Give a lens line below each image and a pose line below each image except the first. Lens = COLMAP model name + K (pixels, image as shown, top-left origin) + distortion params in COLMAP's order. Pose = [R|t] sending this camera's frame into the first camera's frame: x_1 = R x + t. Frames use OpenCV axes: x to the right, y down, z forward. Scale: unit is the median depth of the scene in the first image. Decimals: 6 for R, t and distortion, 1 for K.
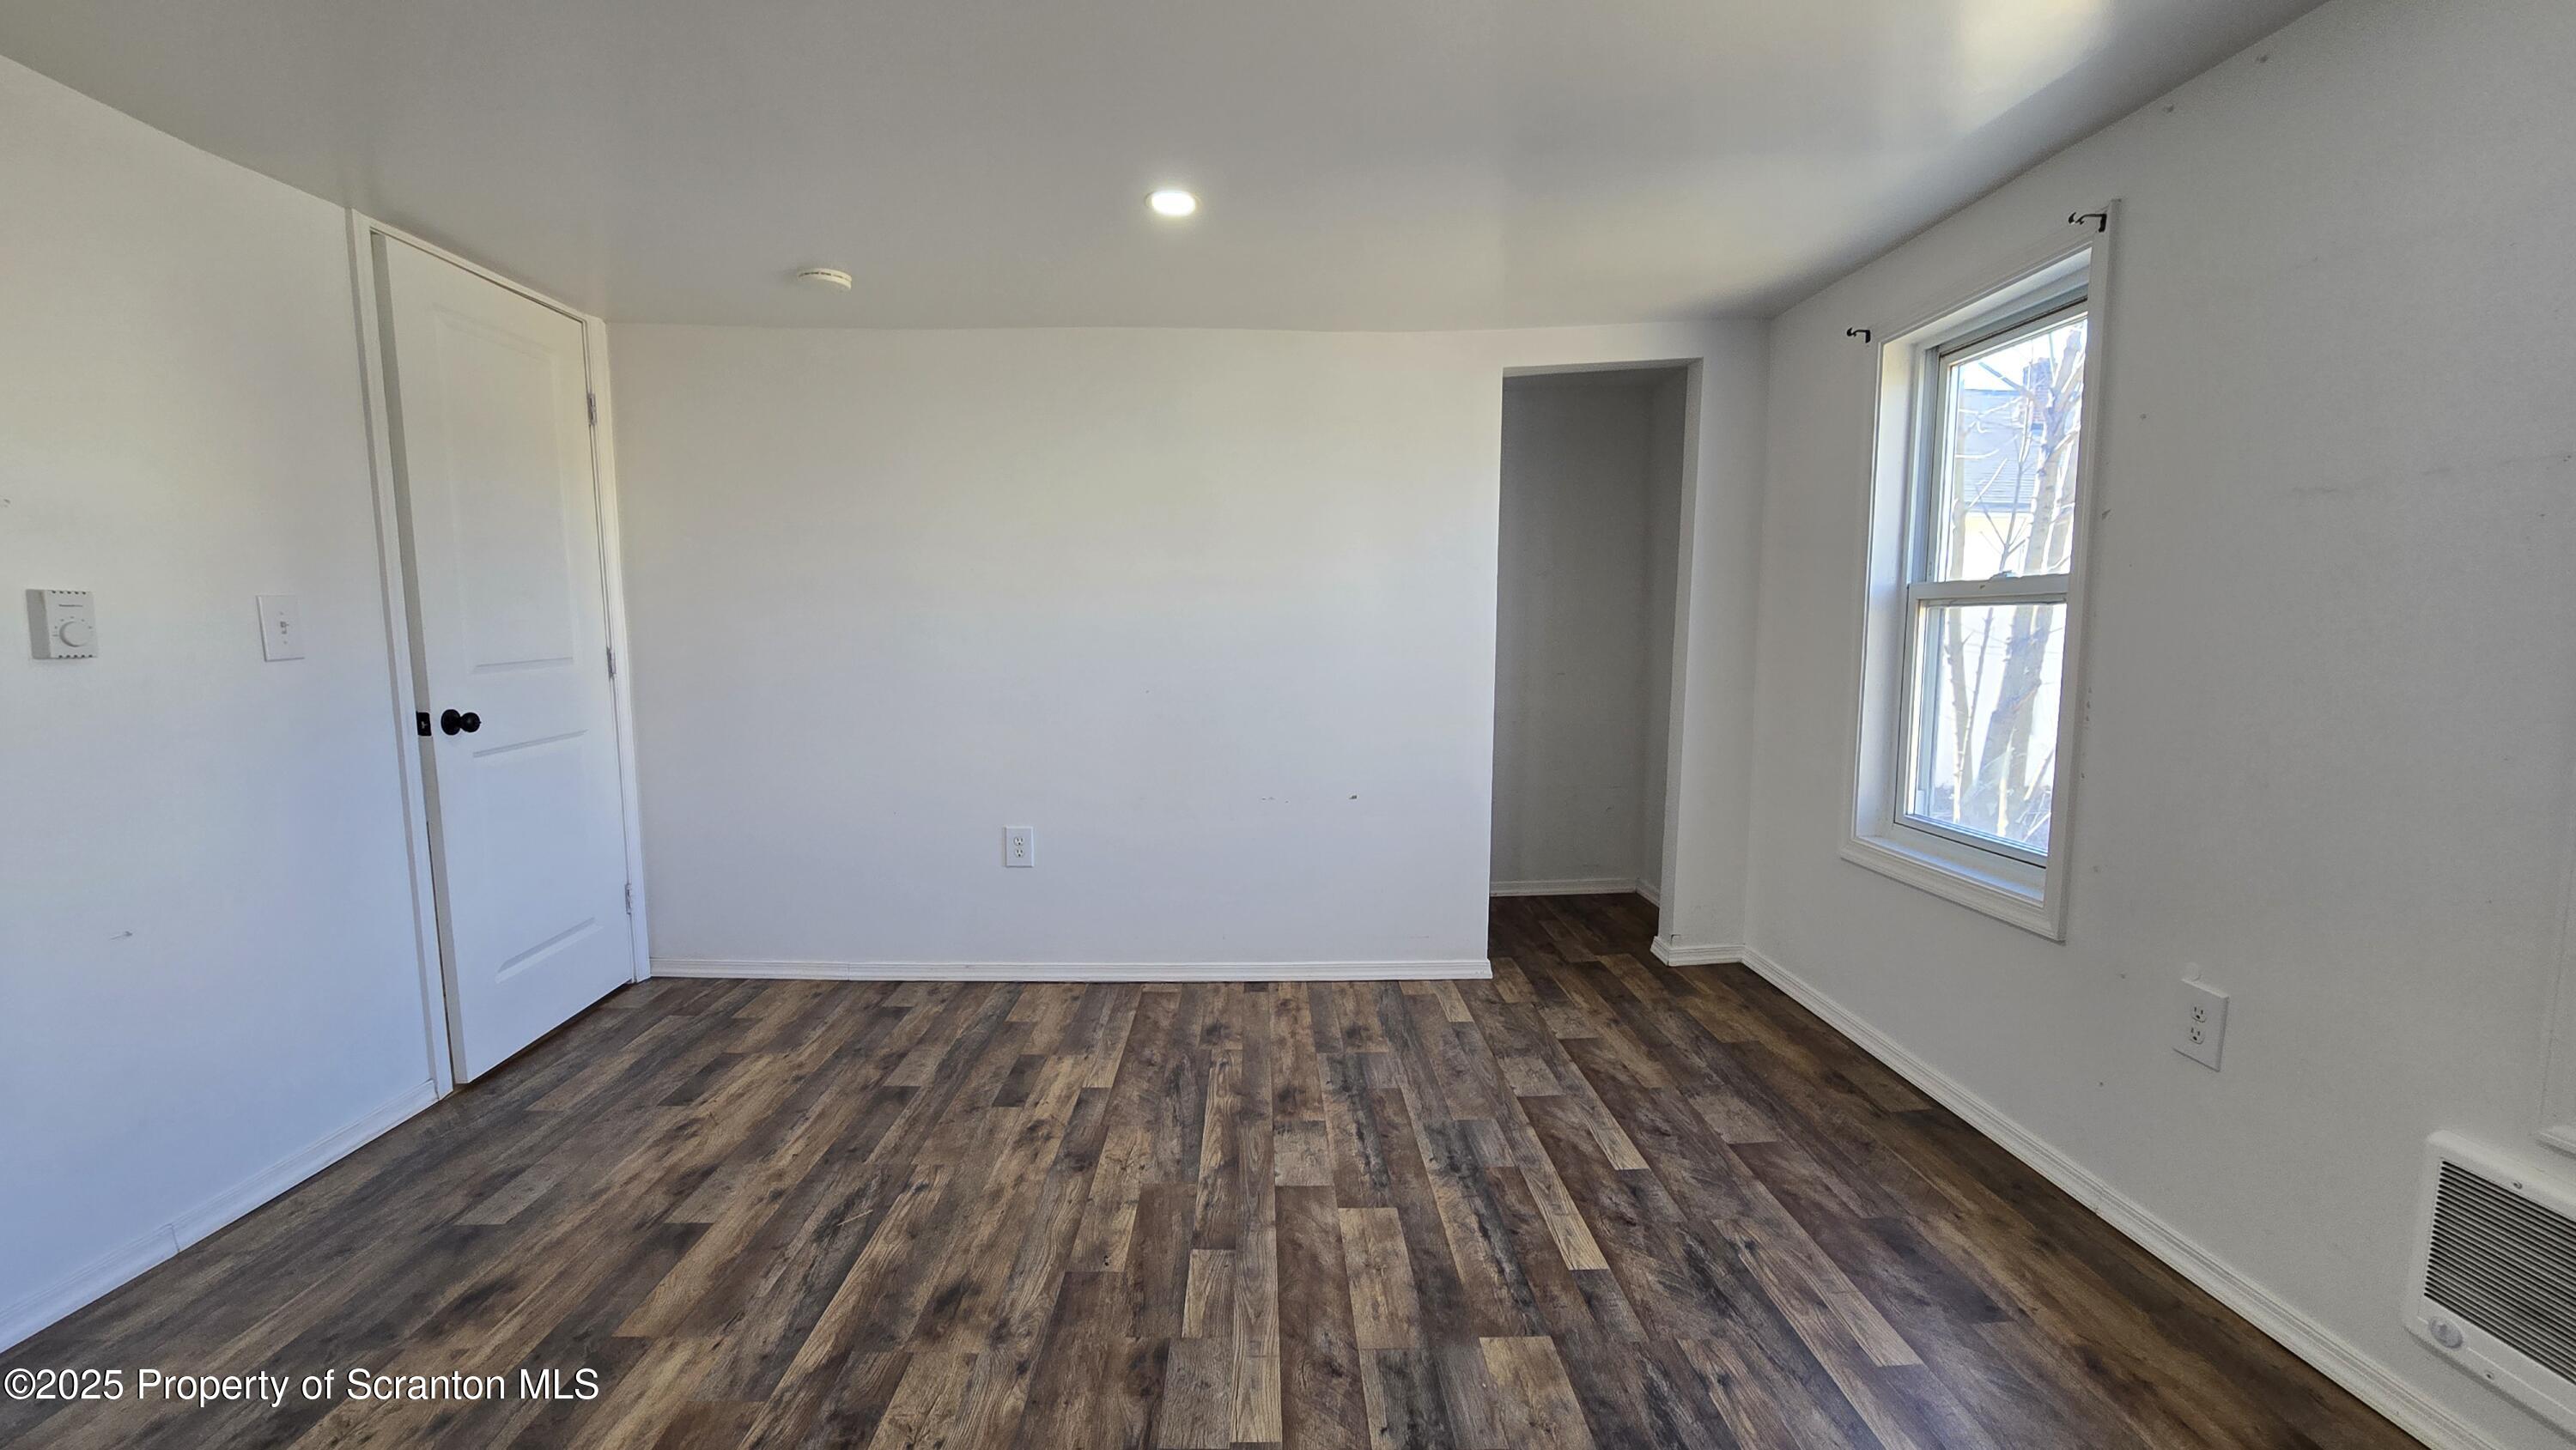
lens RADIAL K [[1050.6, 0, 1273.4], [0, 1050.6, 735.9], [0, 0, 1]] dist [-0.002712, 0.000909]
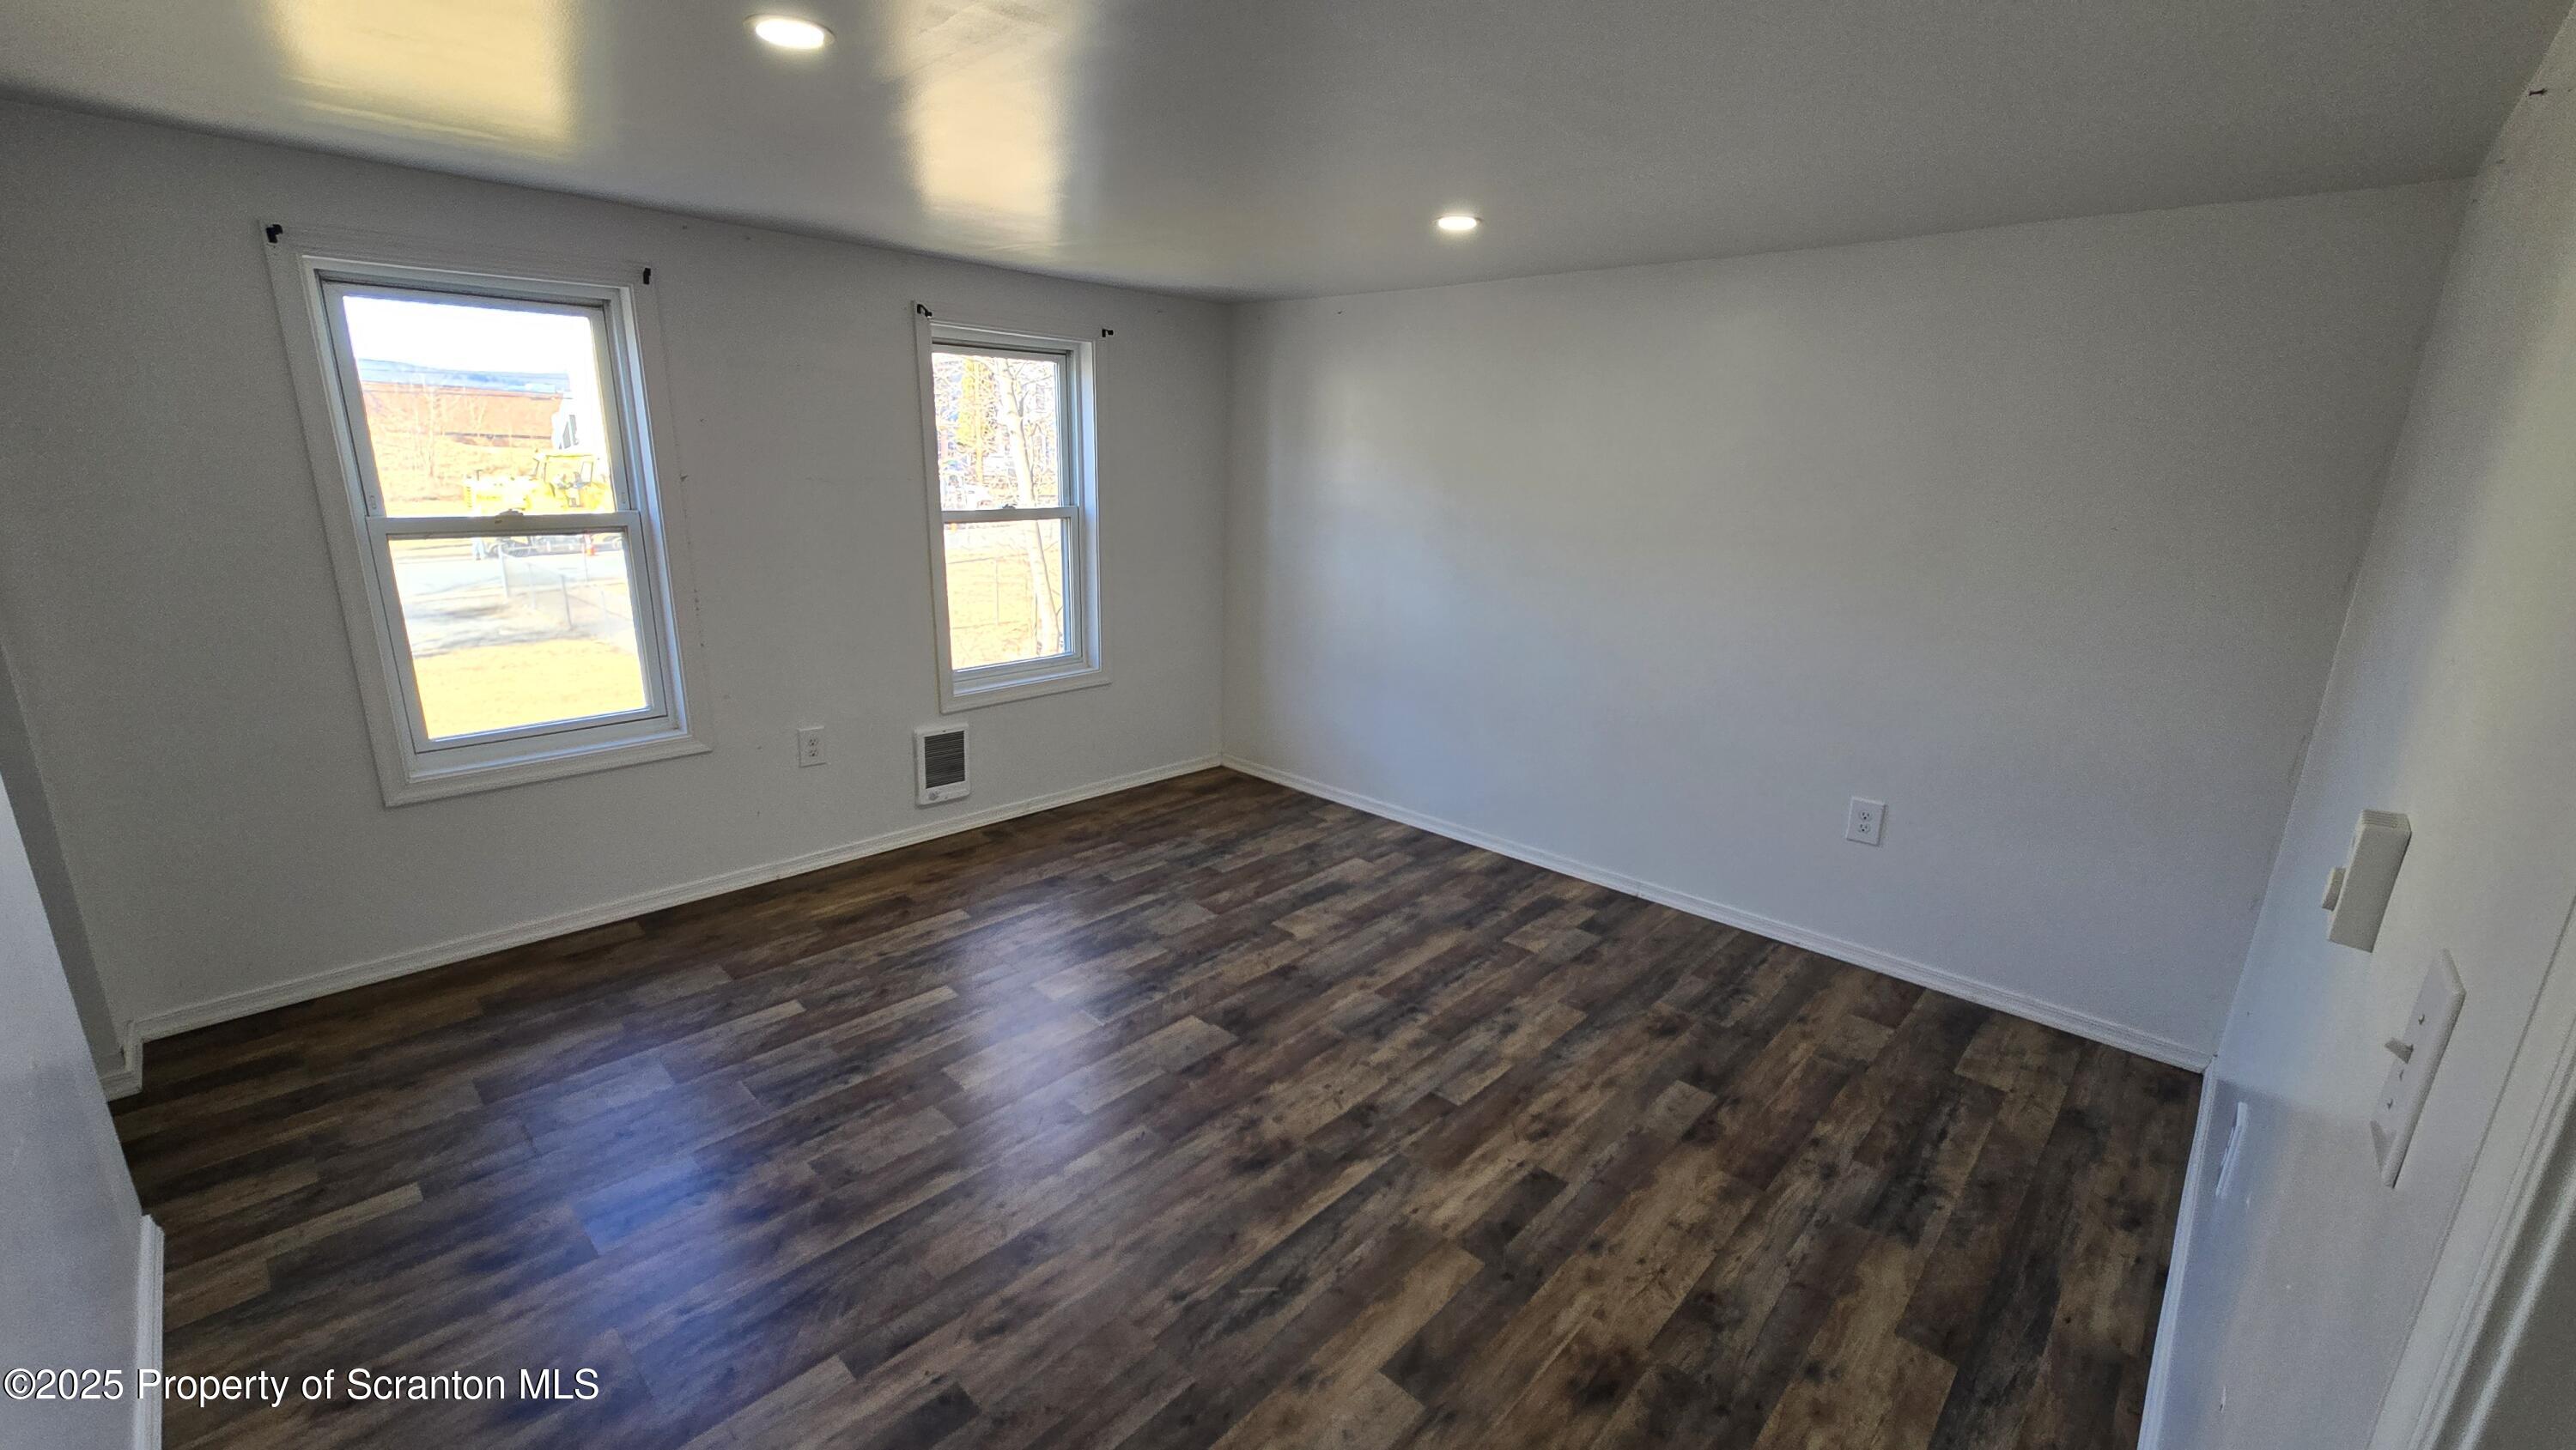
lens RADIAL K [[1044.8, 0, 1269.5], [0, 1044.8, 735.8], [0, 0, 1]] dist [-0.001573, 0.000305]
pose [[-0.706724, -0.205231, 0.677068, -1.030546], [0.048275, 0.940782, 0.335557, -0.354885], [-0.705840, 0.269831, -0.654966, 1.619945]]
